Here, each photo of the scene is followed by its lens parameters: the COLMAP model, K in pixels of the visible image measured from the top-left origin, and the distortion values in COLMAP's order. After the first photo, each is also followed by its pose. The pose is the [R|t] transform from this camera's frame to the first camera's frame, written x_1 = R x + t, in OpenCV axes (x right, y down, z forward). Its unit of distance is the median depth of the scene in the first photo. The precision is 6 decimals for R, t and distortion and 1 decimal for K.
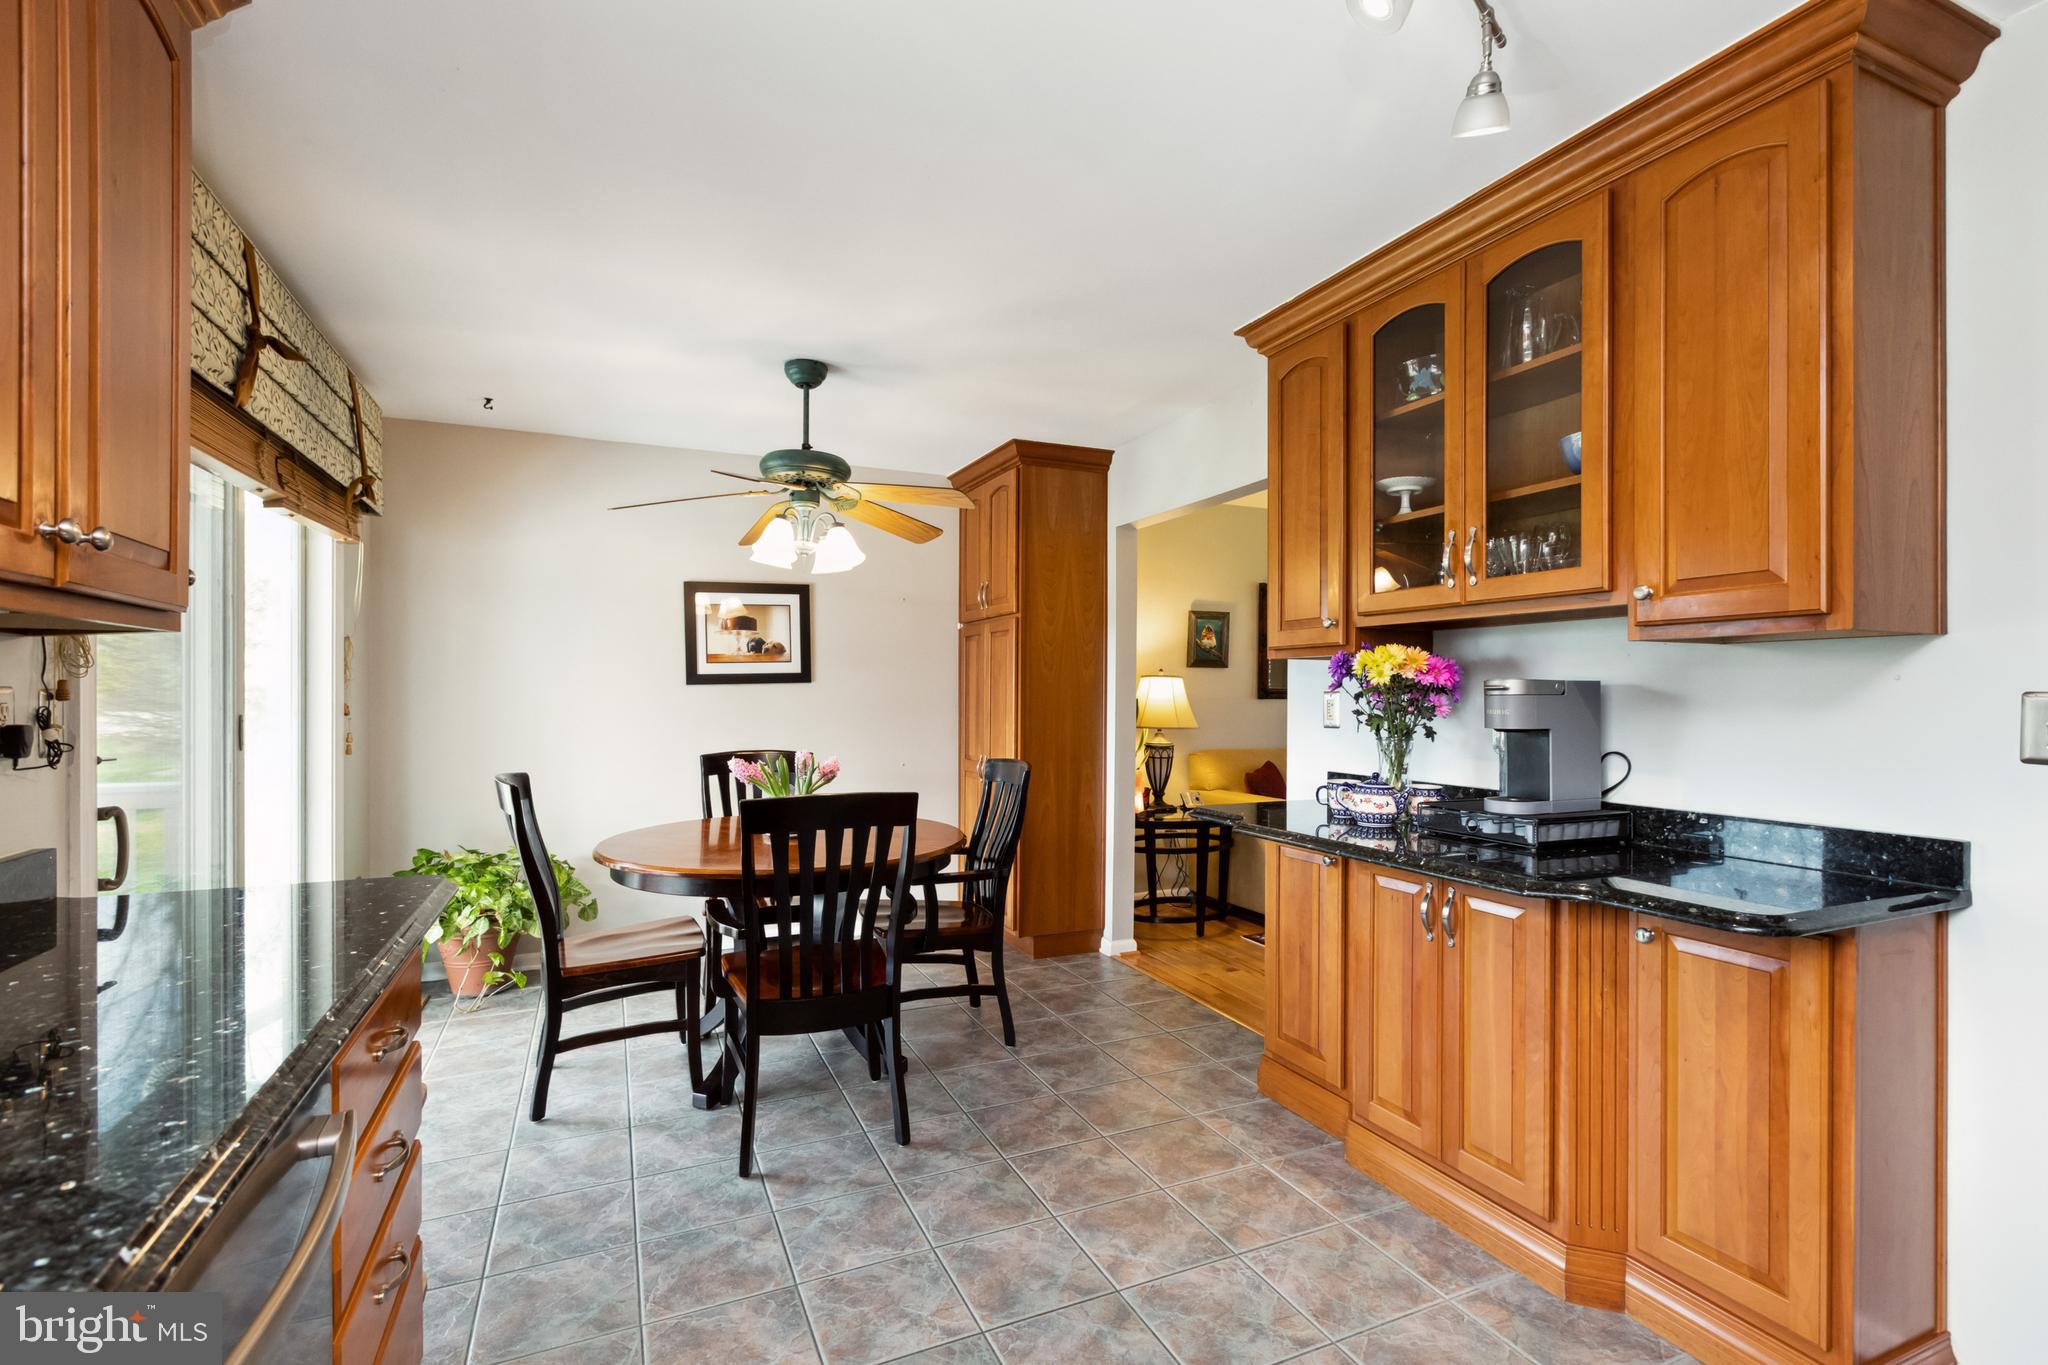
lens RADIAL K [[929.9, 0, 1022.3], [0, 929.9, 692.7], [0, 0, 1]] dist [-0.001308, -0.000287]
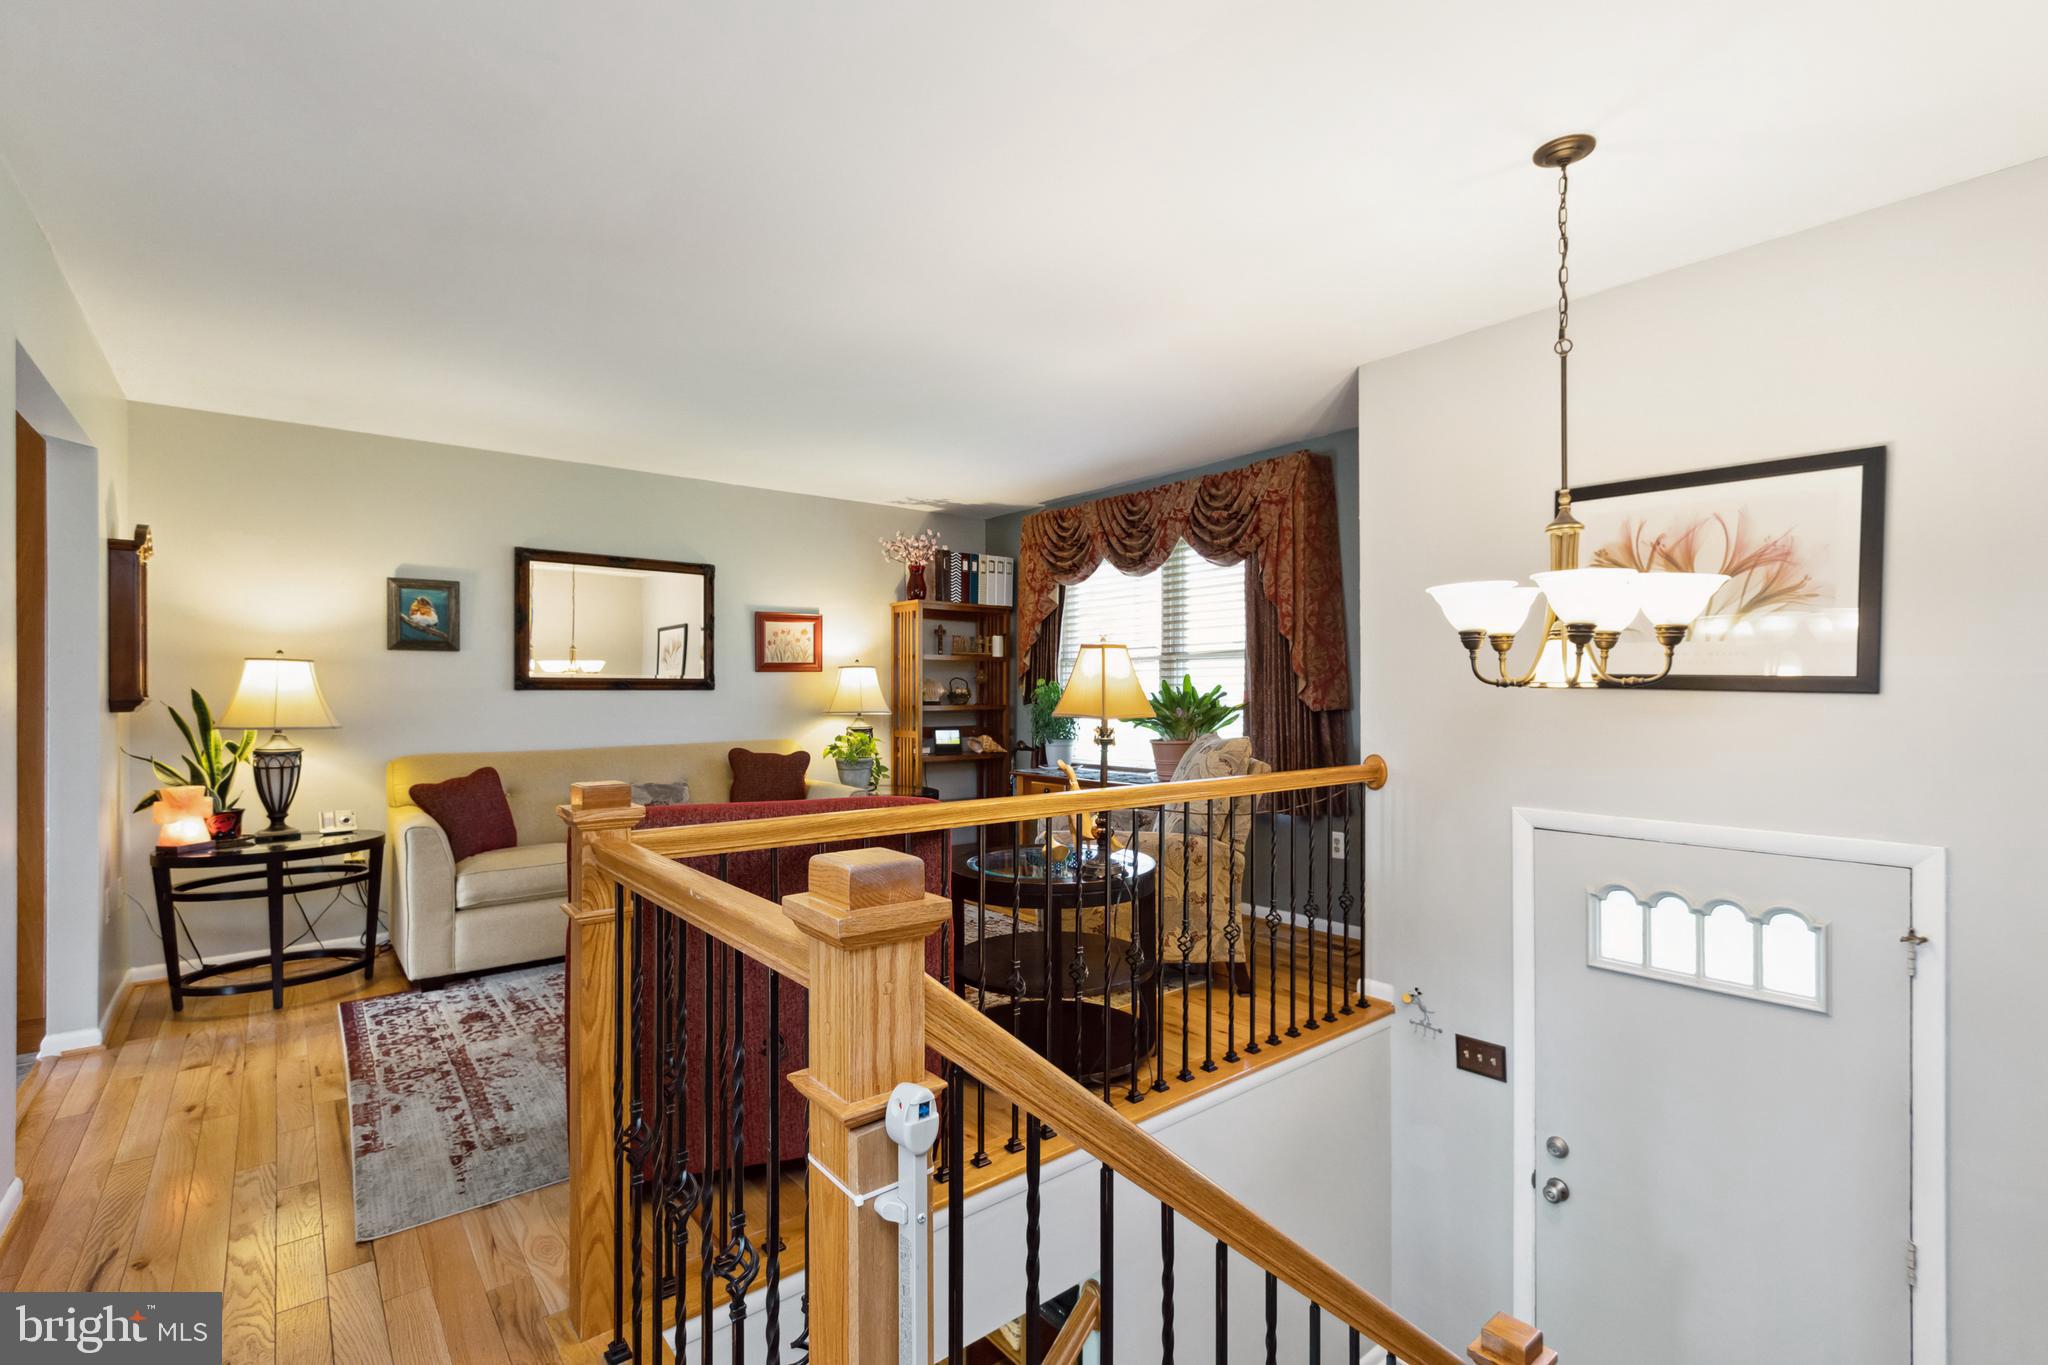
lens RADIAL K [[912.5, 0, 1021.9], [0, 912.5, 684.9], [0, 0, 1]] dist [-0.000103, -0.000245]
pose [[0.964737, -0.006867, 0.263127, 0.604067], [0.008394, 0.999954, -0.004681, 0.012807], [-0.263083, 0.006725, 0.964750, 0.144721]]
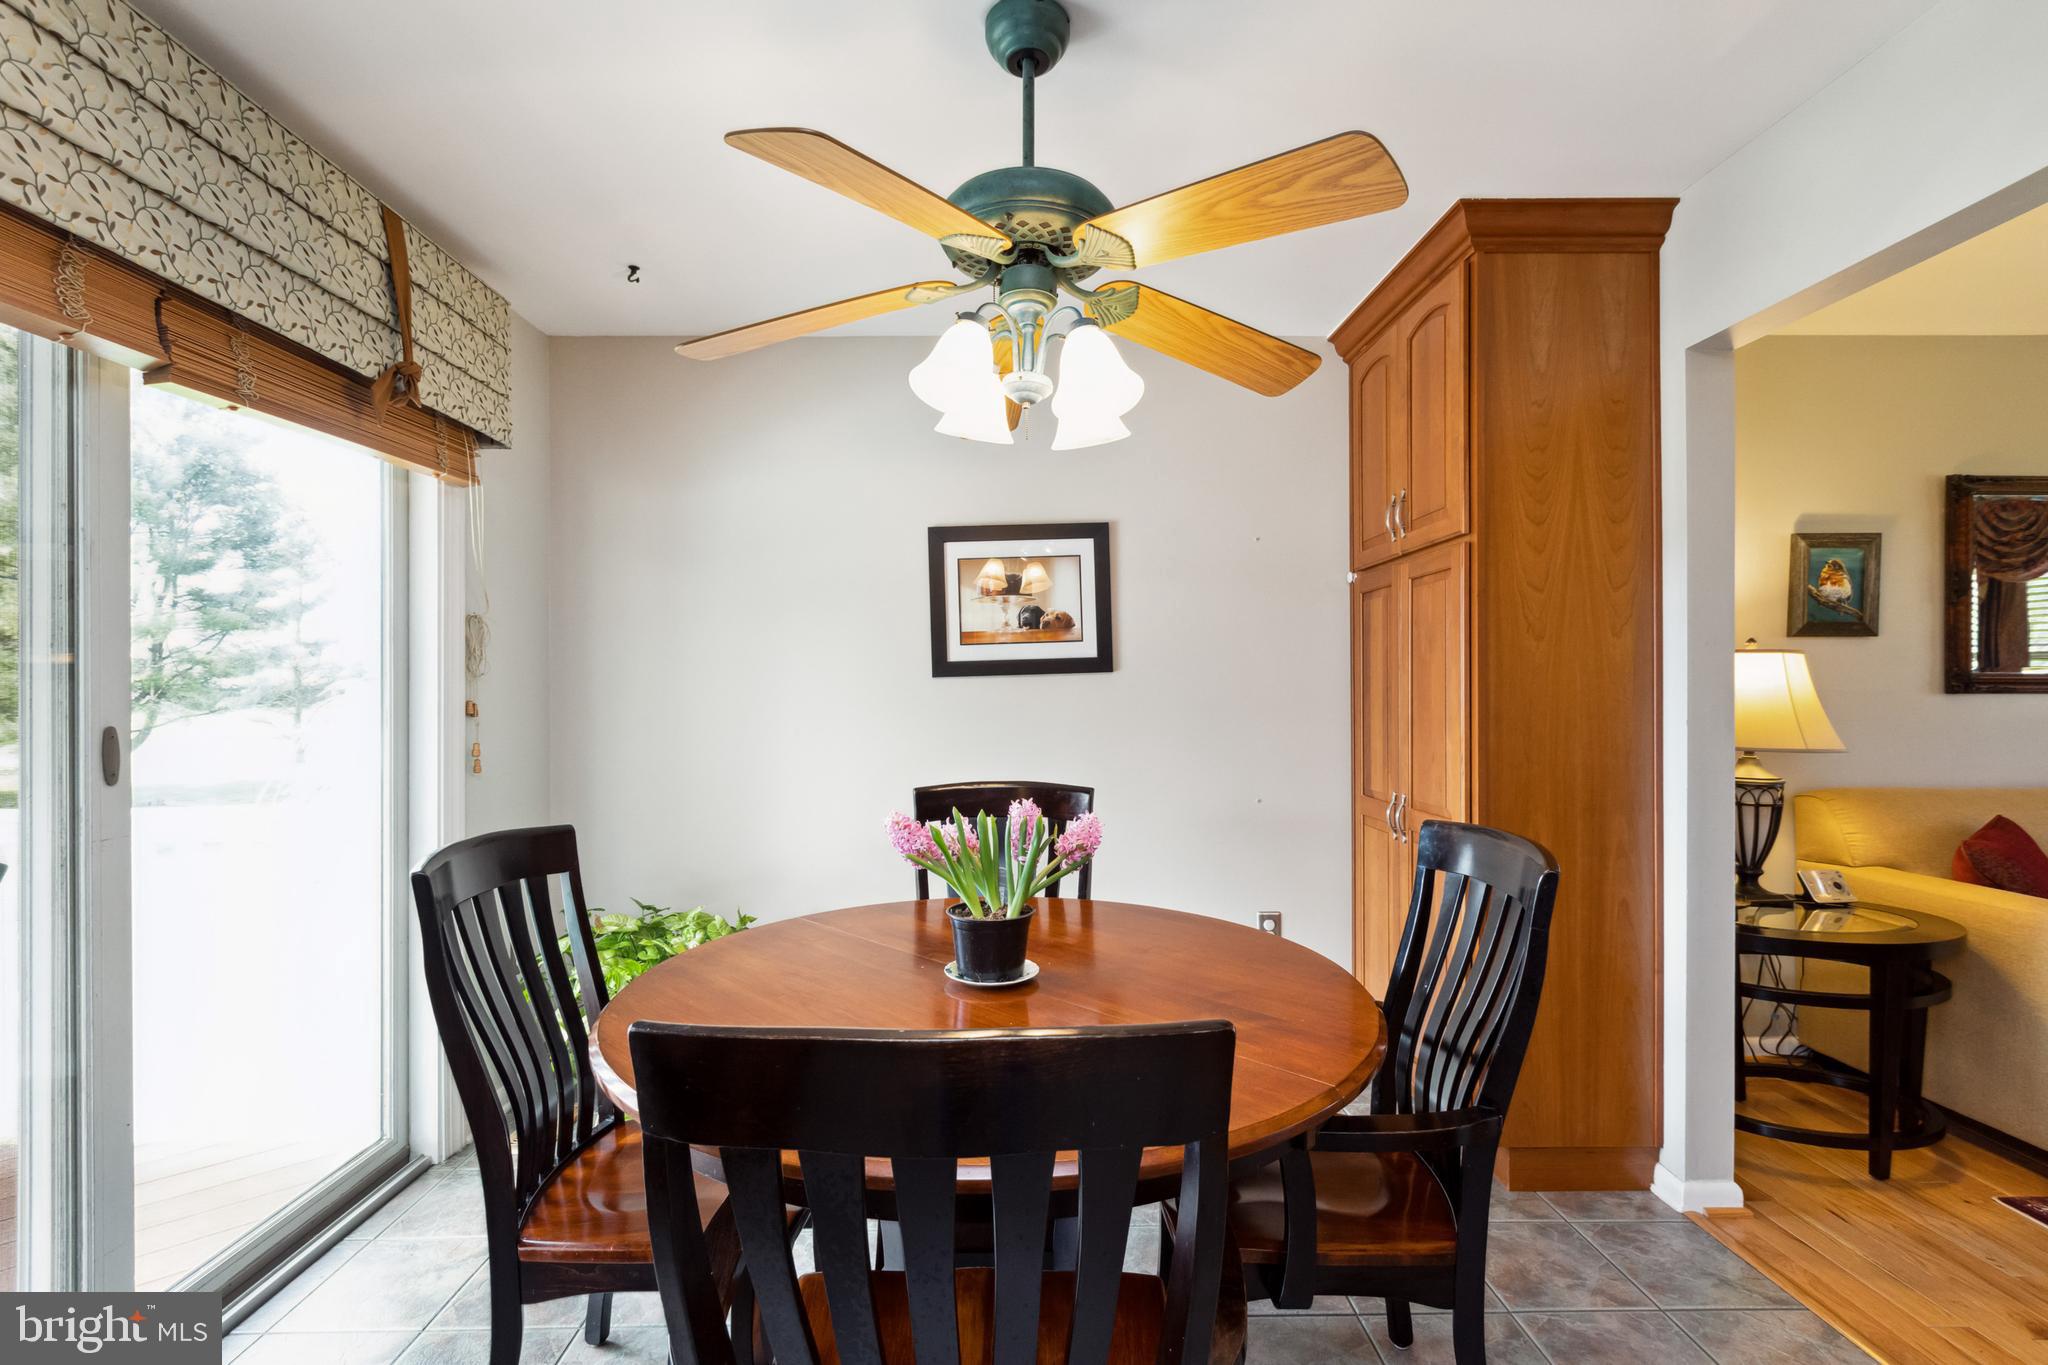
lens RADIAL K [[912.5, 0, 1021.9], [0, 912.5, 684.9], [0, 0, 1]] dist [-0.000103, -0.000245]
pose [[0.919486, -0.009398, -0.393010, -0.034803], [0.006515, 0.999941, -0.008669, 0.003492], [0.393069, 0.005411, 0.919493, 0.400341]]
